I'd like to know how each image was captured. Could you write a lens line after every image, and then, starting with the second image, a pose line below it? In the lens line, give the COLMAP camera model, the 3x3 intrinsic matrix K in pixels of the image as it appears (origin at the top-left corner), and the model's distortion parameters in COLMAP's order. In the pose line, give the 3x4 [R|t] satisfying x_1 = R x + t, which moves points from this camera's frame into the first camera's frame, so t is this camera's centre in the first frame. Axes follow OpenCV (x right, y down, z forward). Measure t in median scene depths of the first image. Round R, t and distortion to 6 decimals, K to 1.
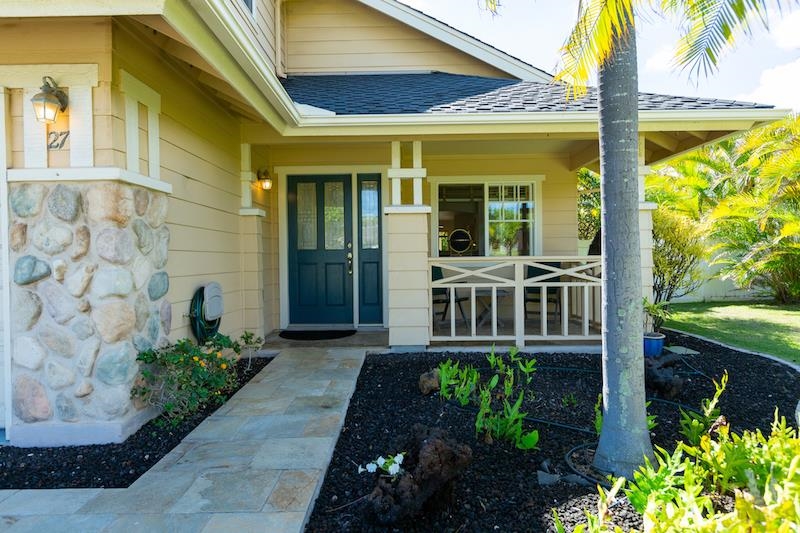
lens RADIAL K [[510.7, 0, 400.0], [0, 510.7, 266.5], [0, 0, 1]] dist [0.000812, 0.000133]
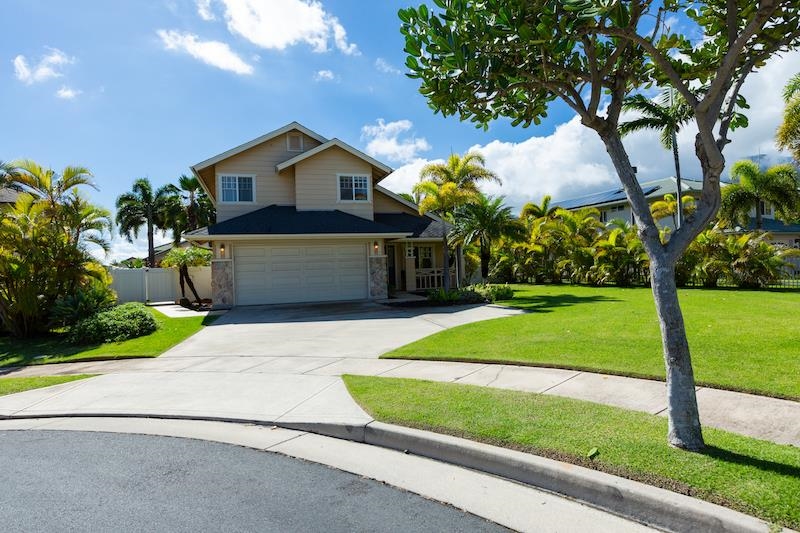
lens RADIAL K [[498.7, 0, 400.0], [0, 498.7, 266.5], [0, 0, 1]] dist [-0.002265, -0.000249]
pose [[0.953087, -0.015752, 0.302285, -1.253218], [0.023887, 0.999445, -0.023233, 0.052022], [-0.301751, 0.029364, 0.952934, -2.741455]]
